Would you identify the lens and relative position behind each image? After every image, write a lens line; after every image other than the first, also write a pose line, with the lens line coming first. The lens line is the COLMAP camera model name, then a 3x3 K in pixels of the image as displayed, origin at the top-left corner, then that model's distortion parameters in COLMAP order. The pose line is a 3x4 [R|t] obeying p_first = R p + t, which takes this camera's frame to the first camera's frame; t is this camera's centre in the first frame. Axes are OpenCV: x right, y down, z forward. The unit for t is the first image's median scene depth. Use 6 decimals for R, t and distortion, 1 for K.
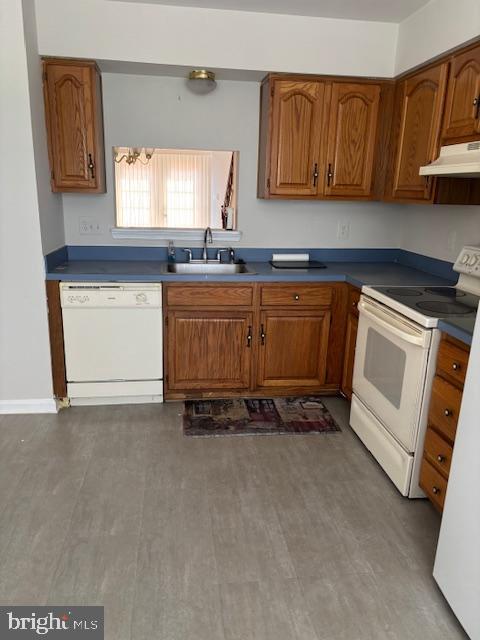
lens RADIAL K [[487.0, 0, 238.4], [0, 487.0, 319.4], [0, 0, 1]] dist [0.053542, -0.042638]
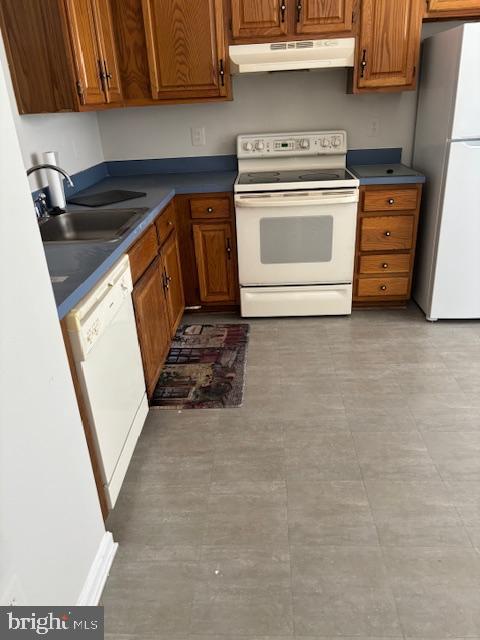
lens RADIAL K [[487.0, 0, 237.5], [0, 487.0, 319.8], [0, 0, 1]] dist [0.053542, -0.042638]
pose [[0.173300, -0.442317, 0.879956, -0.765089], [0.309313, 0.872711, 0.377759, -0.204028], [-0.935036, 0.206716, 0.288055, 0.717343]]
